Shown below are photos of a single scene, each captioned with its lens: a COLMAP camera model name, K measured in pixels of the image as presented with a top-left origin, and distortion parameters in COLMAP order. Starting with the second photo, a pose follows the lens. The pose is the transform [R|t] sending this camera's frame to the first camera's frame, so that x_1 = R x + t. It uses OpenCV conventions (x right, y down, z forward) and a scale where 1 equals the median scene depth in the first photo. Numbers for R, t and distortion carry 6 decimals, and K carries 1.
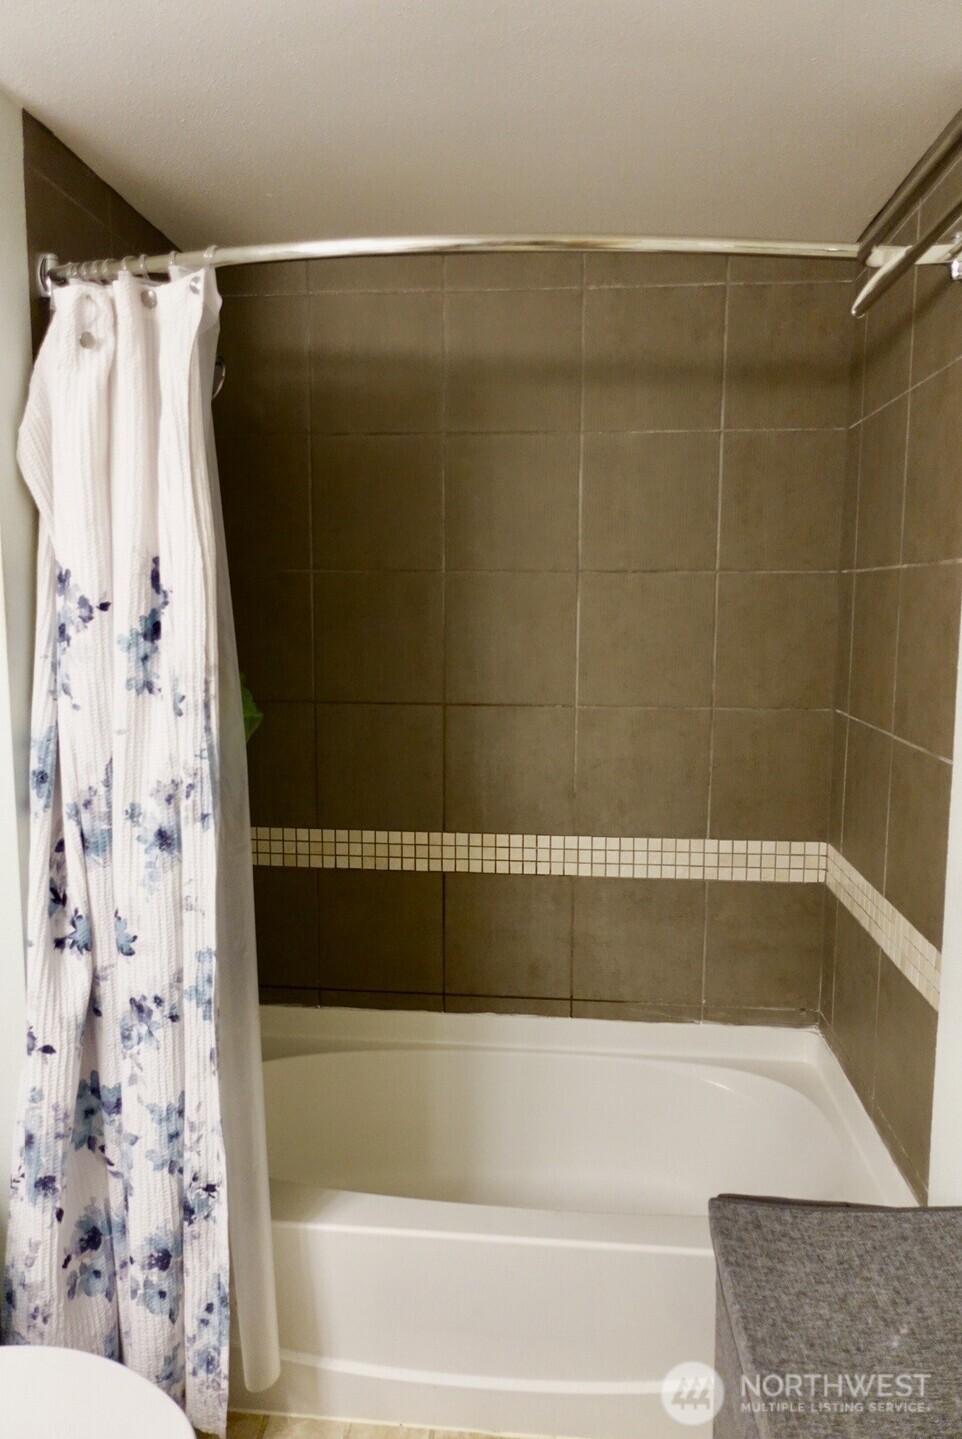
lens RADIAL K [[994.4, 0, 483.1], [0, 994.4, 722.2], [0, 0, 1]] dist [-0.005604, 0.007225]
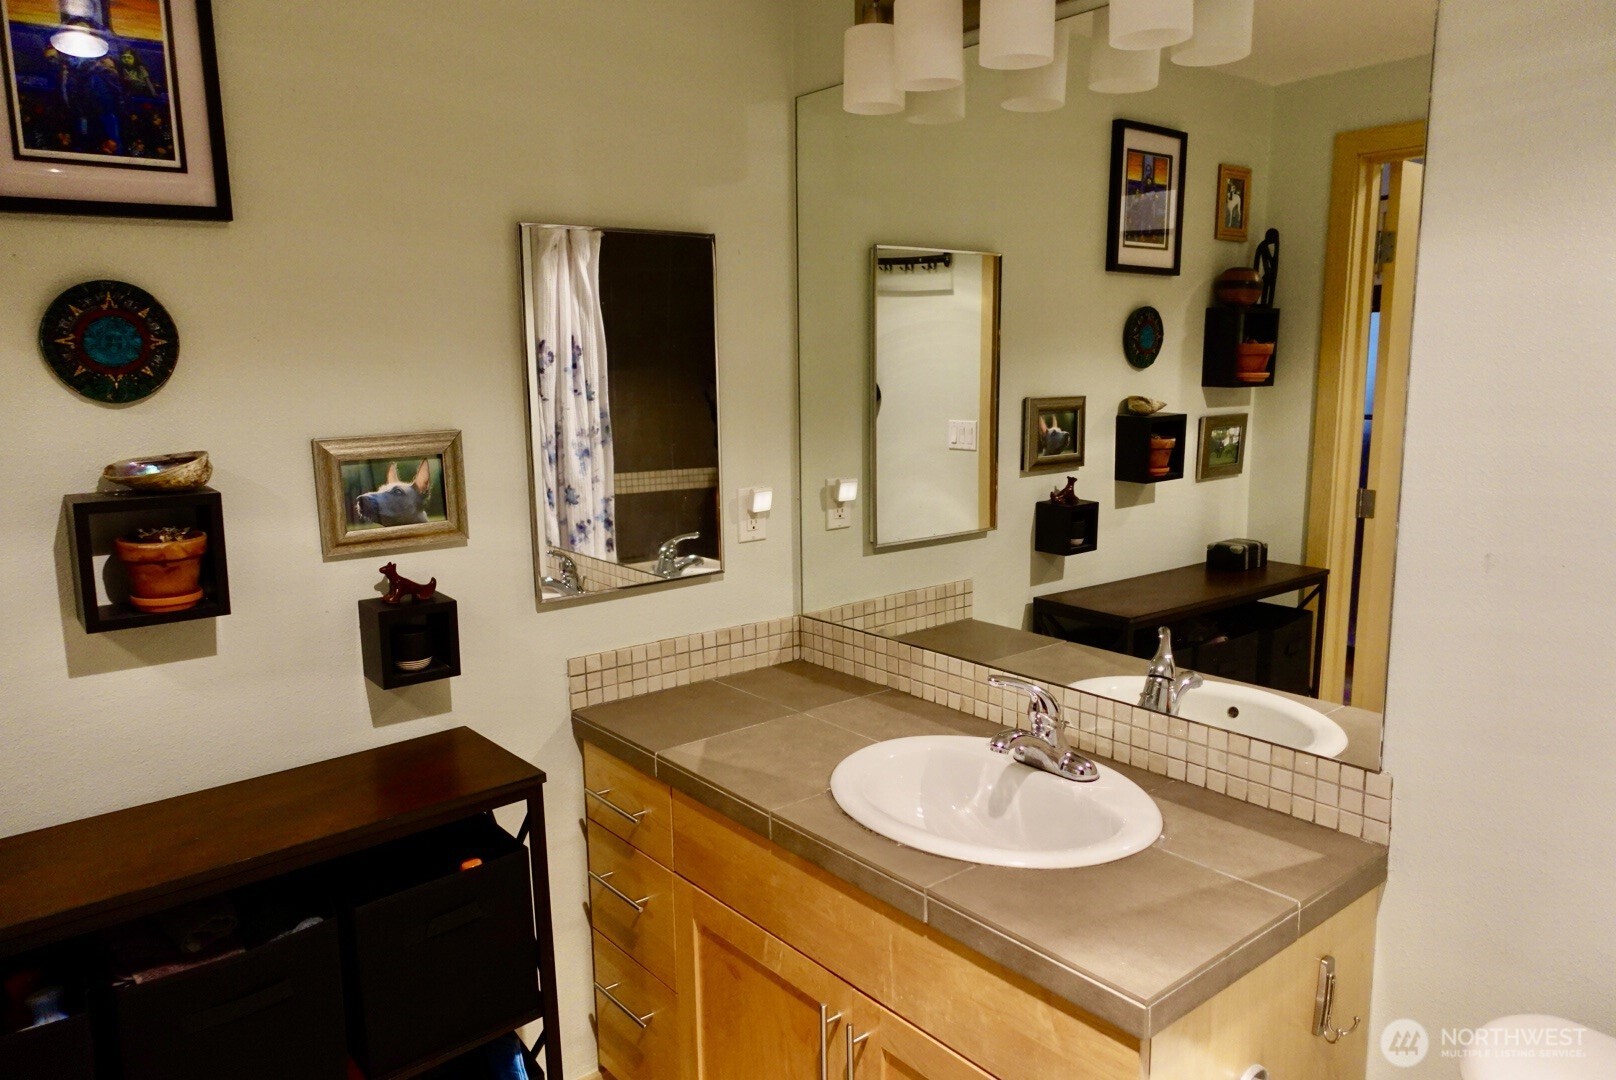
lens RADIAL K [[1116.7, 0, 810.7], [0, 1116.7, 541.6], [0, 0, 1]] dist [-0.005604, 0.007225]
pose [[0.719458, -0.130813, 0.682105, -1.141345], [0.100084, 0.991379, 0.084561, 0.099050], [-0.687287, 0.007430, 0.726348, -0.841998]]
